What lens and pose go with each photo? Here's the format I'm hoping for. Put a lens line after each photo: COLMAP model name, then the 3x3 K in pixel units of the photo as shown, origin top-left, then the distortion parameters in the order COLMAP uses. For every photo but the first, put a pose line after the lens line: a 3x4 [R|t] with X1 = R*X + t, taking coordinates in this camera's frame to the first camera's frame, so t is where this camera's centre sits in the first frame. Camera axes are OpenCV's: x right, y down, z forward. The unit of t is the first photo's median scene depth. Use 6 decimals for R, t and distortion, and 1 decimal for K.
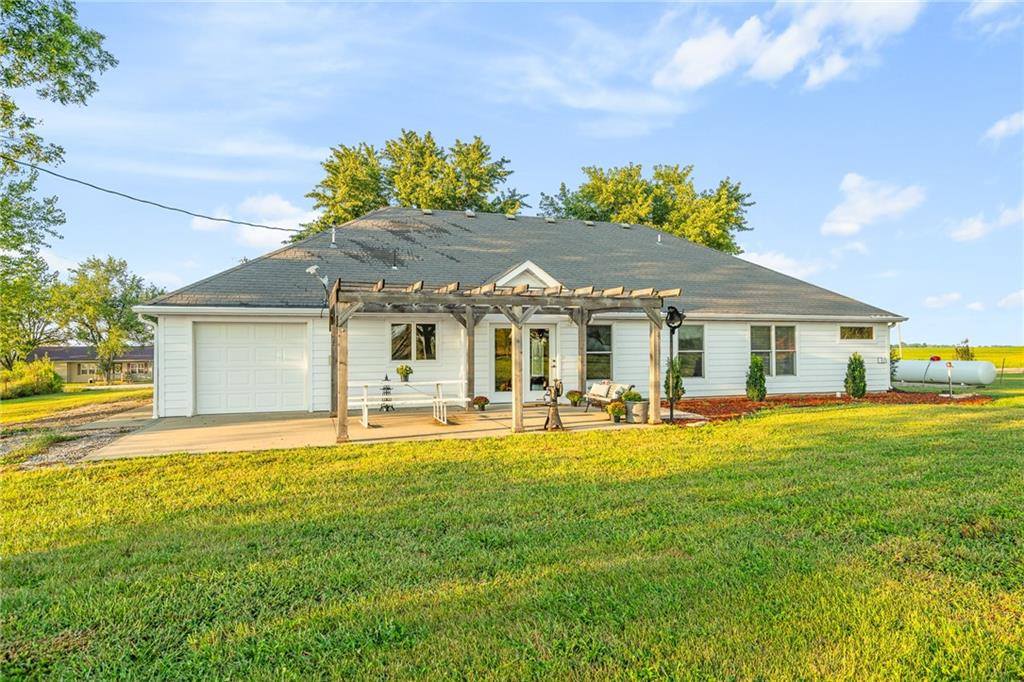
lens RADIAL K [[593.8, 0, 515.7], [0, 593.8, 342.6], [0, 0, 1]] dist [0.008514, -0.002237]
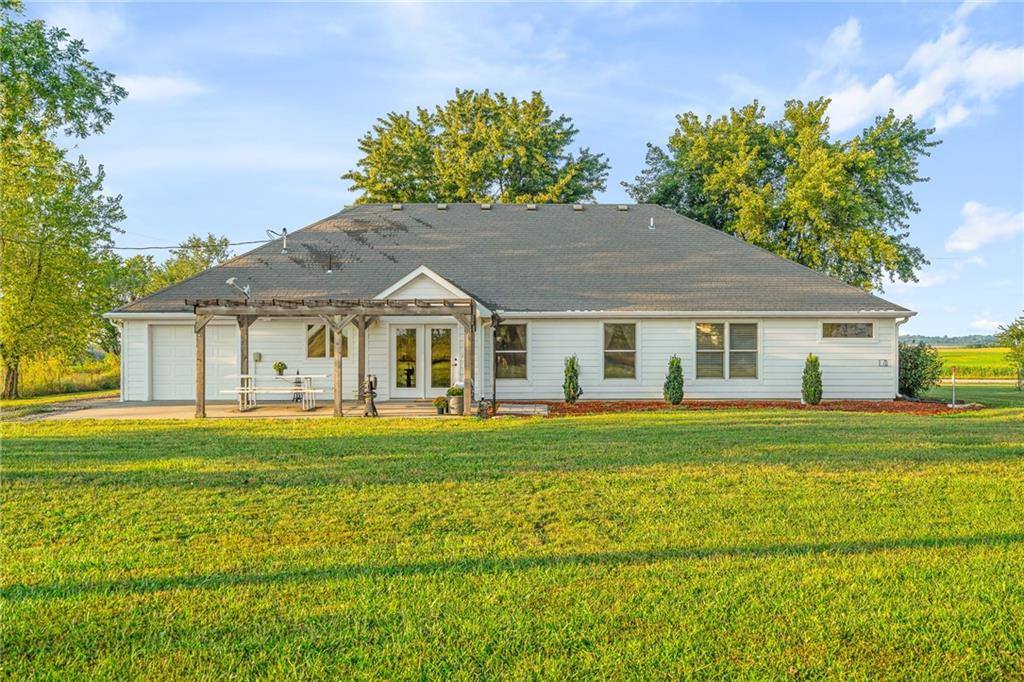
lens RADIAL K [[865.7, 0, 509.2], [0, 865.7, 342.5], [0, 0, 1]] dist [0.001532, 0.001076]
pose [[0.953067, 0.005508, -0.302709, 0.512446], [-0.000964, 0.999885, 0.015159, -0.018576], [0.302758, -0.014156, 0.952962, -0.349864]]
